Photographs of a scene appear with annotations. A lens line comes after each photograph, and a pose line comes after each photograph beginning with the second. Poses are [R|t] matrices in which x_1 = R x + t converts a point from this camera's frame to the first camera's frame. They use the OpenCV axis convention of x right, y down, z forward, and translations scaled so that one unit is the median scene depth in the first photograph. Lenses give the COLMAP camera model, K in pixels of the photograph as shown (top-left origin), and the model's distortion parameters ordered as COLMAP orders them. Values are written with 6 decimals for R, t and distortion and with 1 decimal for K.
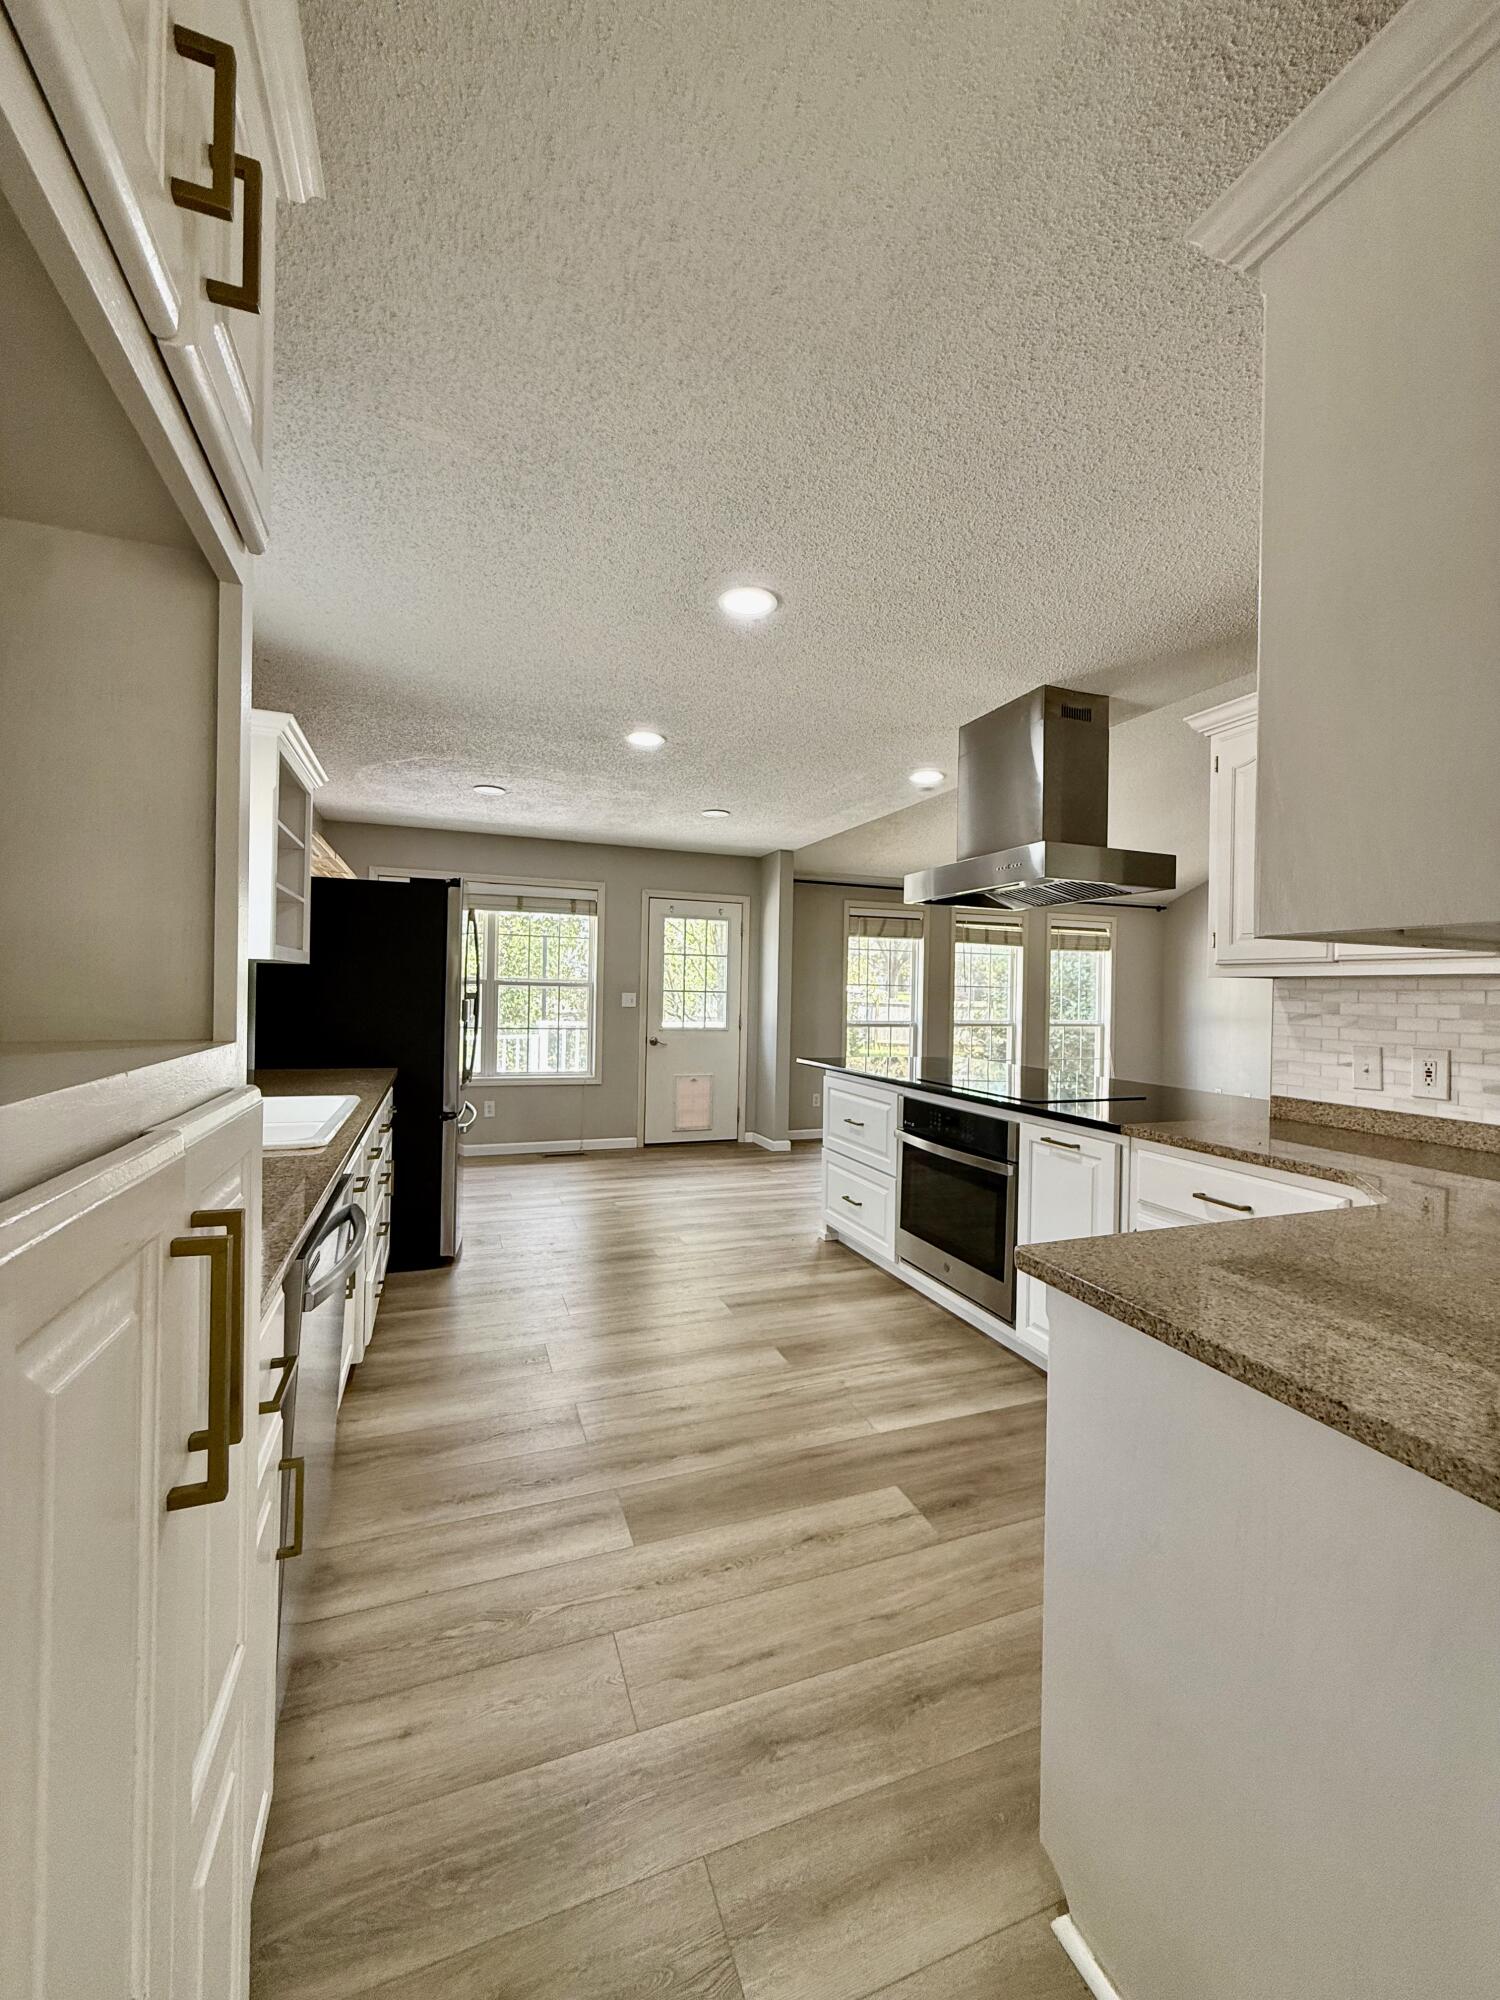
lens RADIAL K [[794.6, 0, 751.5], [0, 794.6, 992.6], [0, 0, 1]] dist [0.000176, 0.000275]
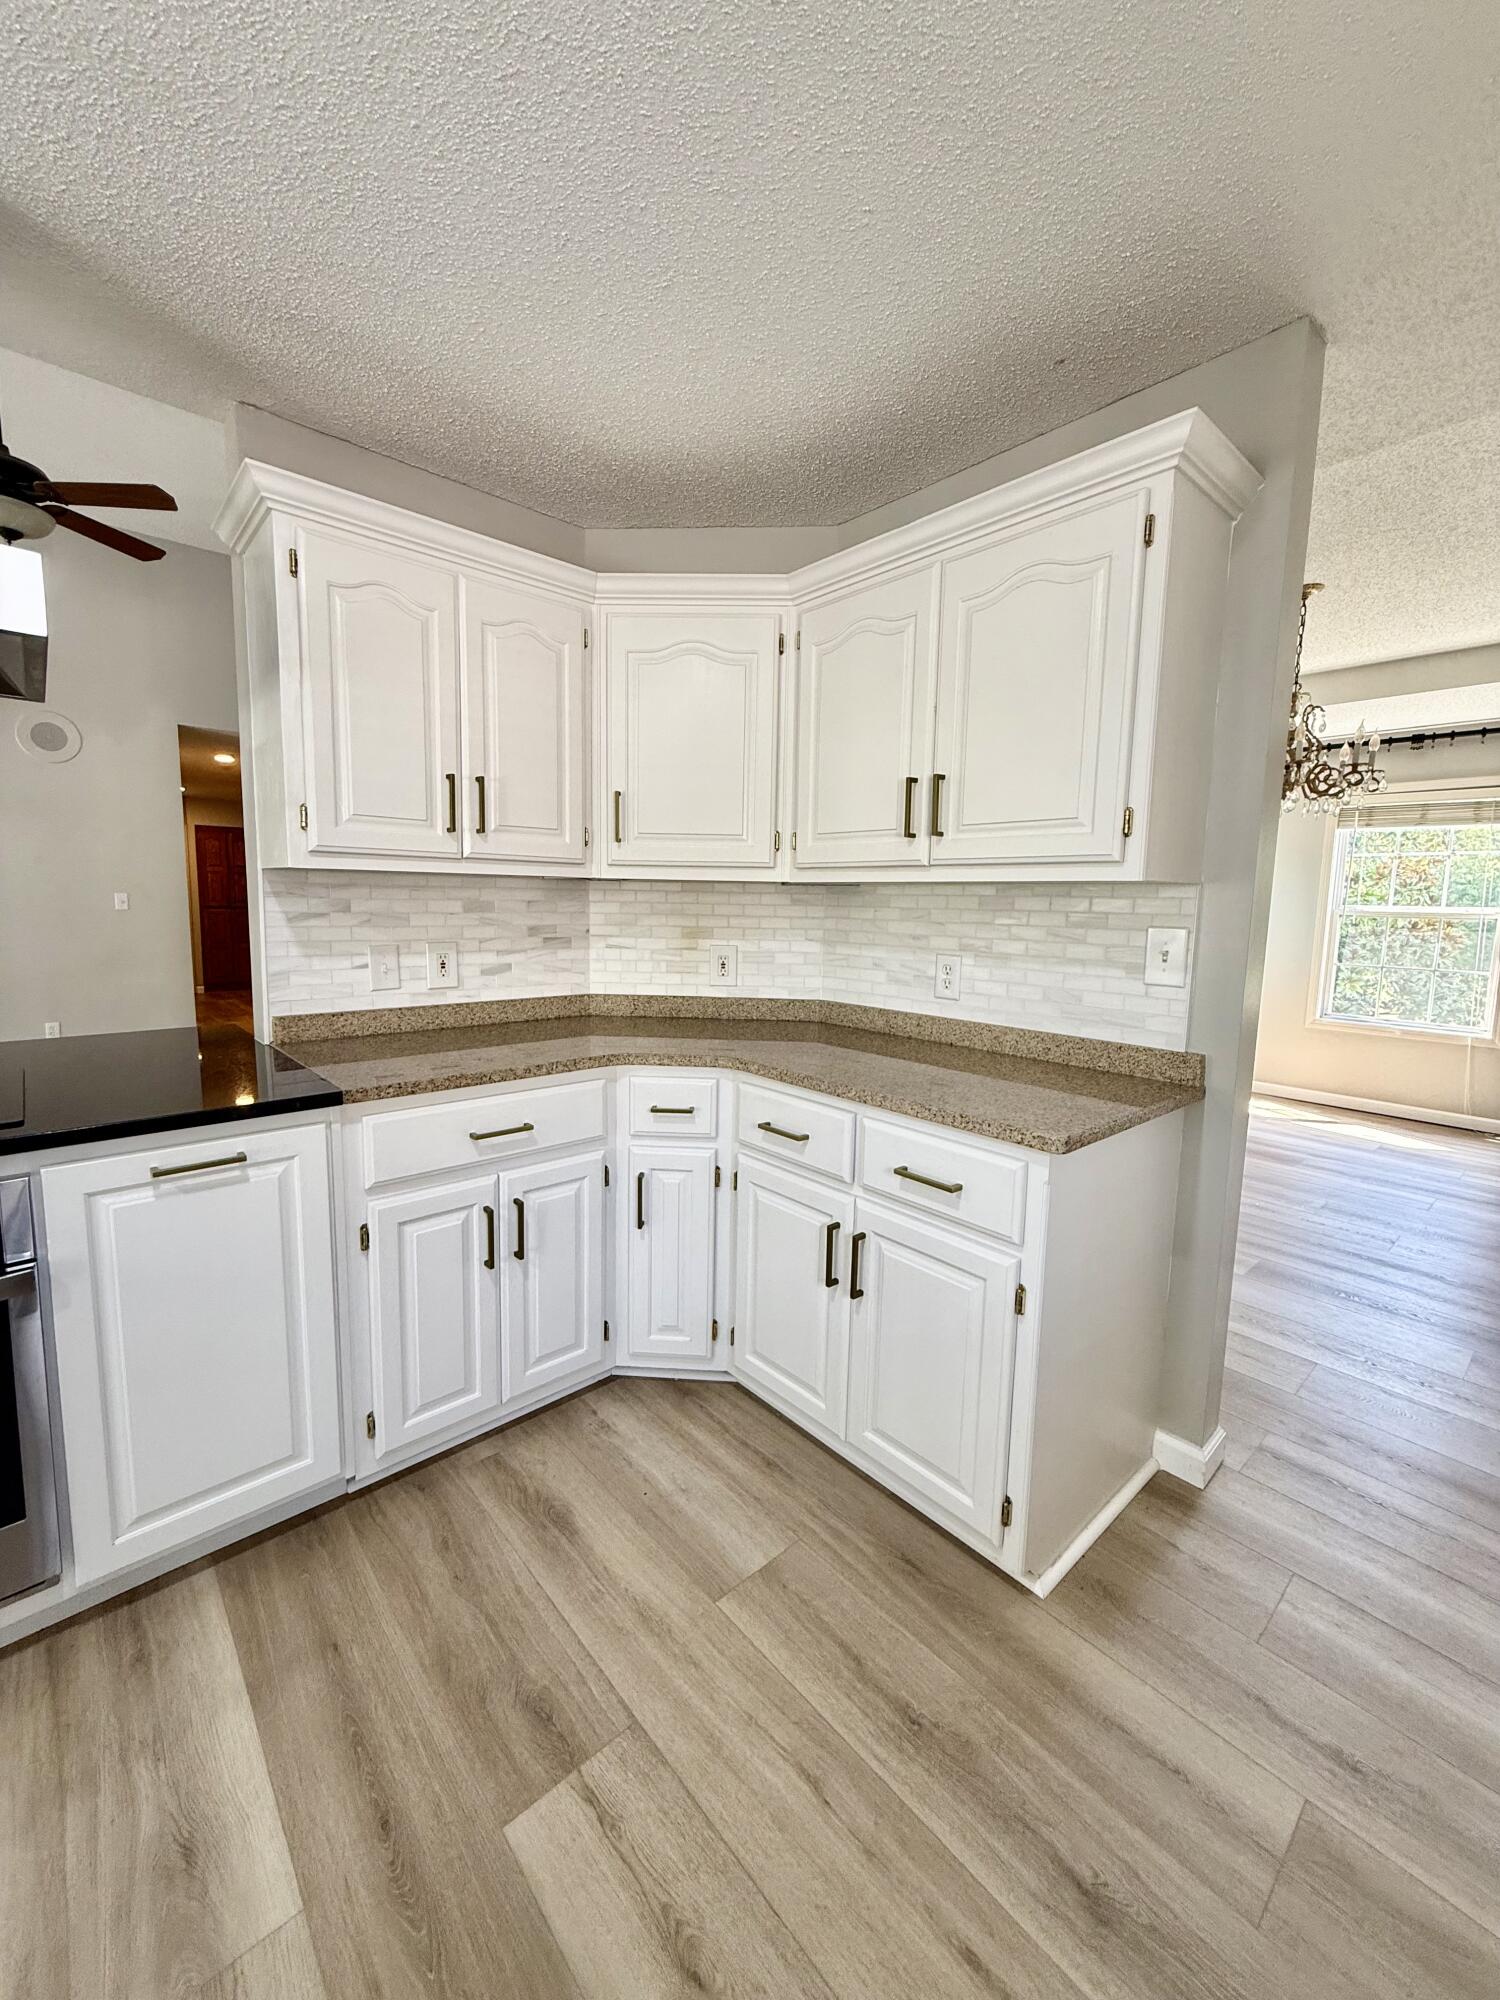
lens RADIAL K [[798.0, 0, 757.3], [0, 798.0, 984.5], [0, 0, 1]] dist [-0.003266, -0.000273]
pose [[-0.362681, -0.122828, 0.923783, -0.286010], [-0.019023, 0.992045, 0.124435, -0.013167], [-0.931719, 0.027557, -0.362133, 0.958037]]
